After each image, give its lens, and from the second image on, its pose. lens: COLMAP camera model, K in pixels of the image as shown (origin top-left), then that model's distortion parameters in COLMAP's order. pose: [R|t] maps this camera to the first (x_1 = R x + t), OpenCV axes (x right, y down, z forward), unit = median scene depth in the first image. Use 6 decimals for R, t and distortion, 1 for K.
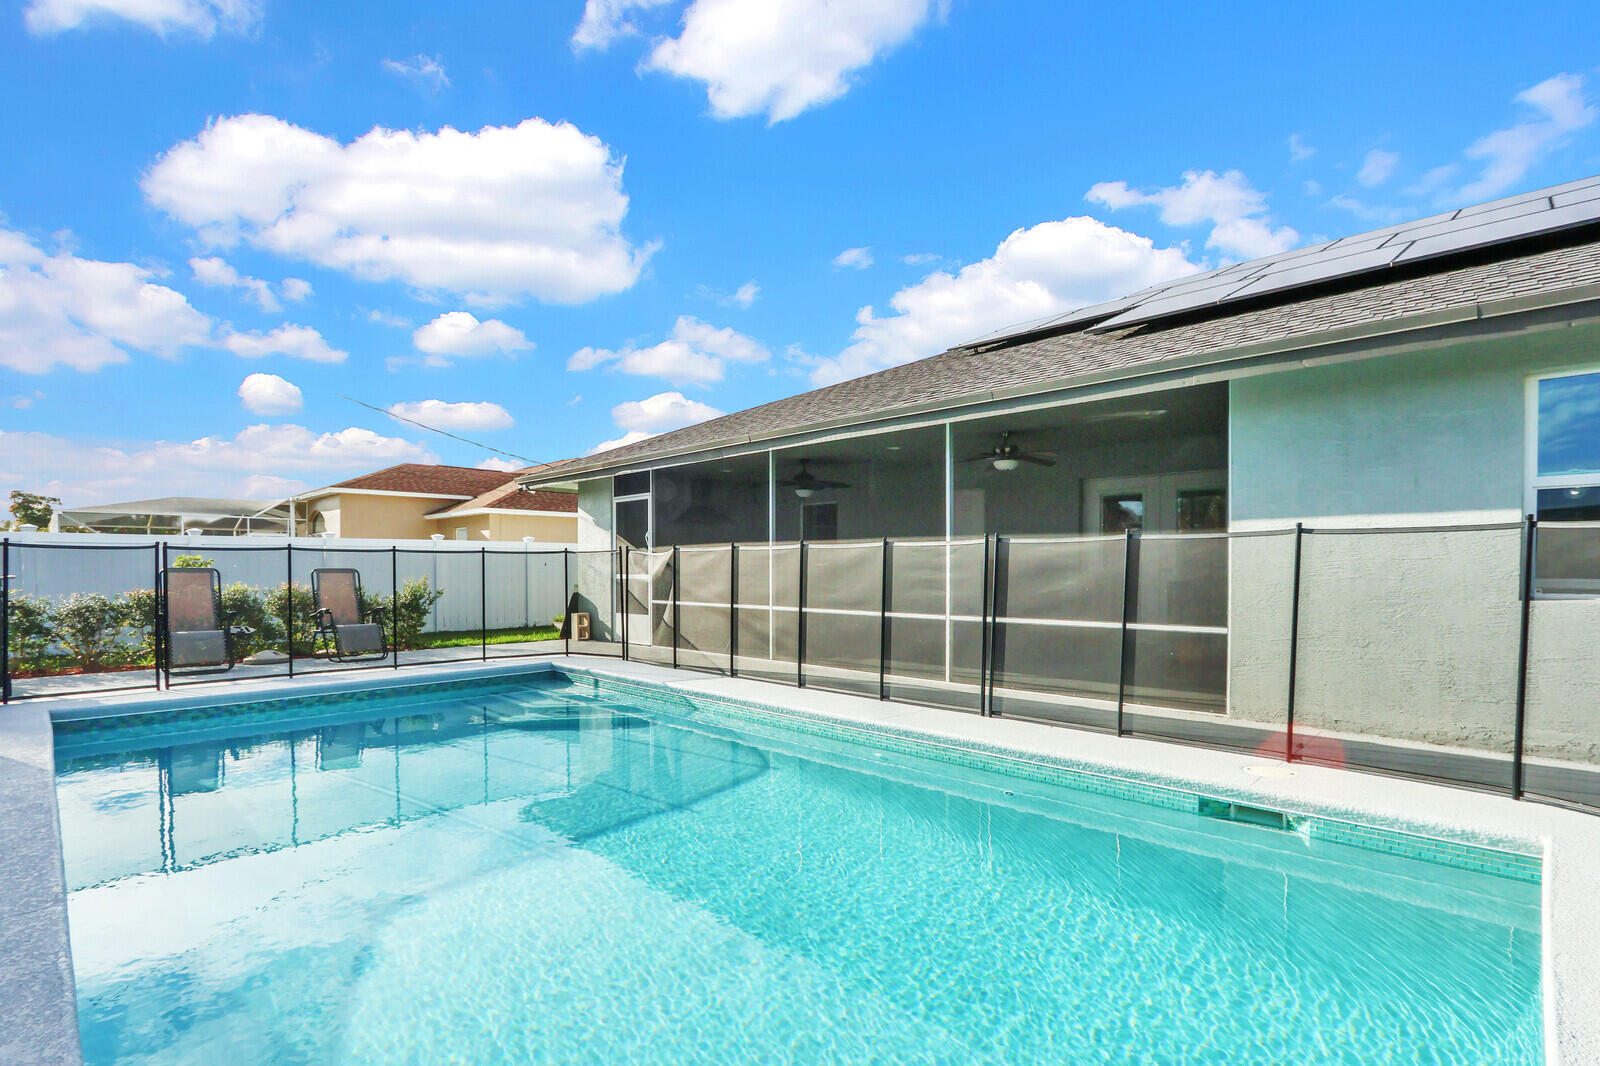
lens RADIAL K [[753.4, 0, 801.6], [0, 753.4, 558.2], [0, 0, 1]] dist [-0.026385, -0.000144]
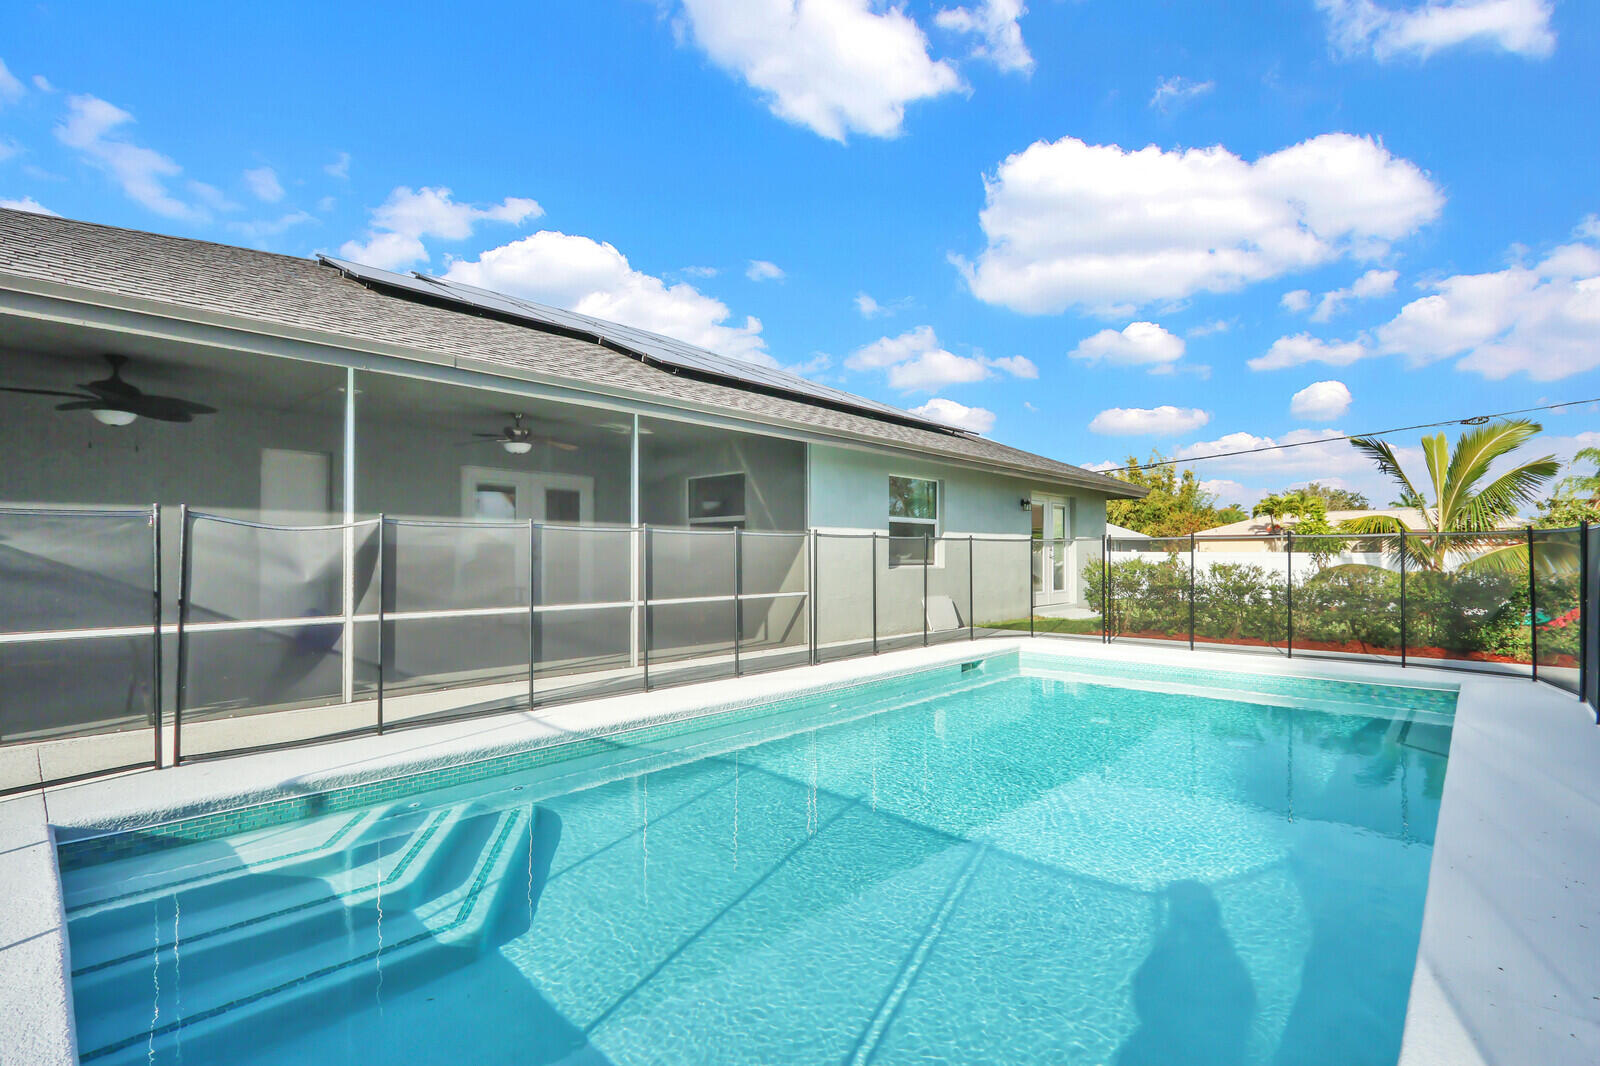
lens RADIAL K [[753.4, 0, 801.6], [0, 753.4, 558.2], [0, 0, 1]] dist [-0.026385, -0.000144]
pose [[-0.015480, -0.002515, 0.999877, -0.832094], [-0.011440, 0.999932, 0.002338, 0.011953], [-0.999815, -0.011402, -0.015507, 0.784263]]
